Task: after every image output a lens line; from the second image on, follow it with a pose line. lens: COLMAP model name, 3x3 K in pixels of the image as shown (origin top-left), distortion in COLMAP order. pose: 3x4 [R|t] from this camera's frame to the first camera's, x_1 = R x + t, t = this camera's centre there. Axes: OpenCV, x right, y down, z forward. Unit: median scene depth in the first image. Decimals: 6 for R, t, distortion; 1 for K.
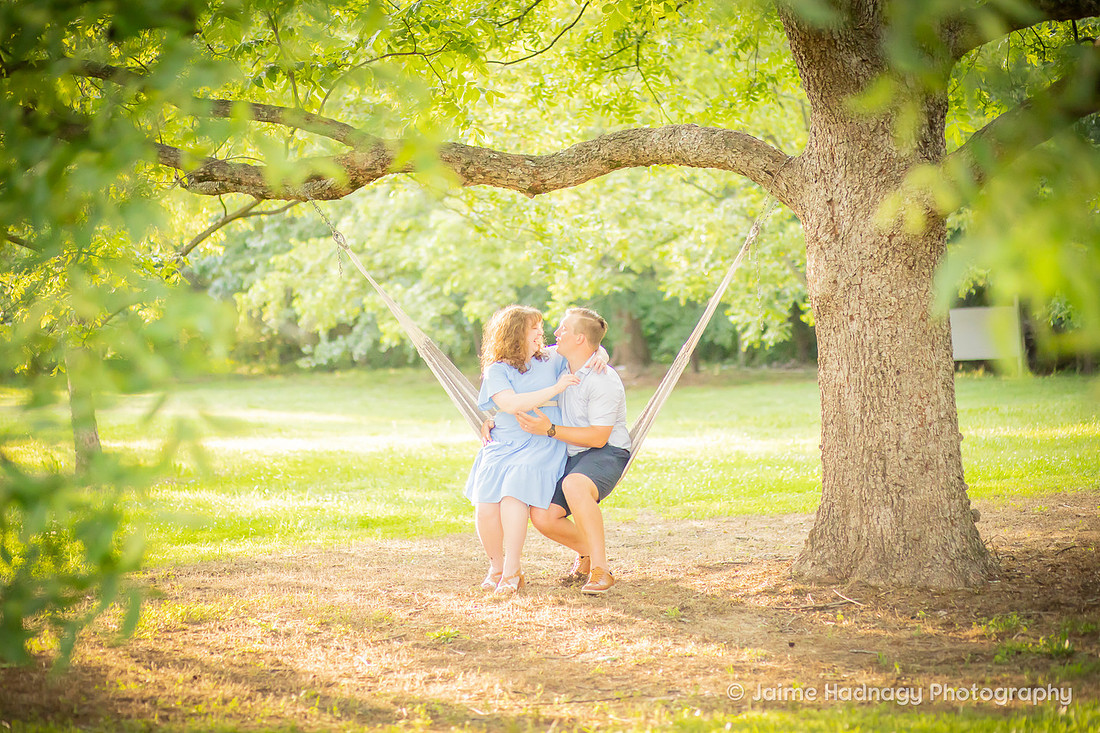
lens RADIAL K [[2748.2, 0, 558.6], [0, 2748.2, 360.1], [0, 0, 1]] dist [-0.153889, 0.000000]
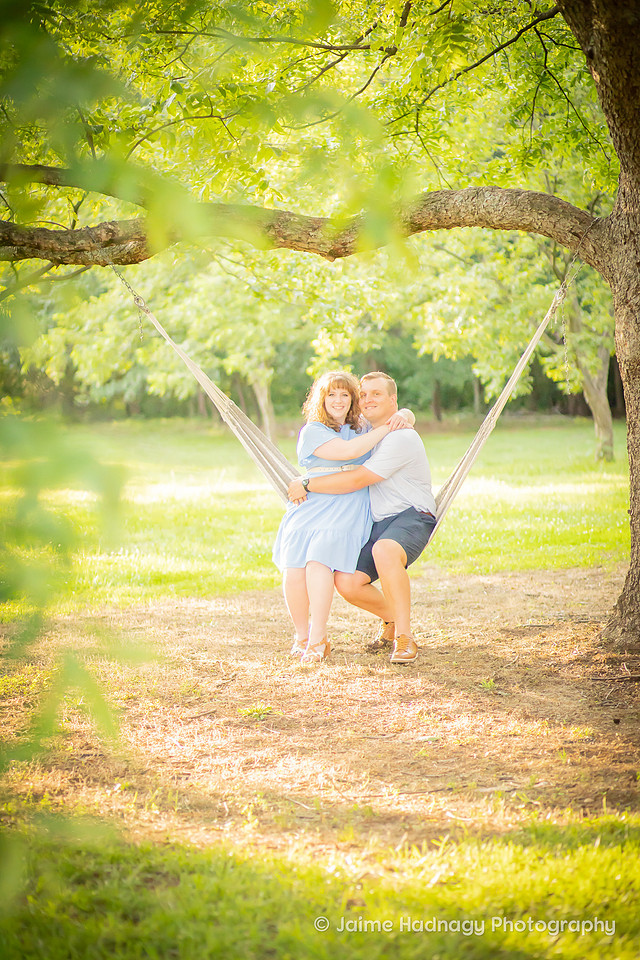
lens RADIAL K [[2398.4, 0, 312.5], [0, 2398.4, 485.0], [0, 0, 1]] dist [-0.153889, 0.000000]
pose [[0.999970, -0.005424, 0.005467, -0.022243], [0.005238, 0.999428, 0.033417, -0.007082], [-0.005645, -0.033388, 0.999427, 0.131951]]
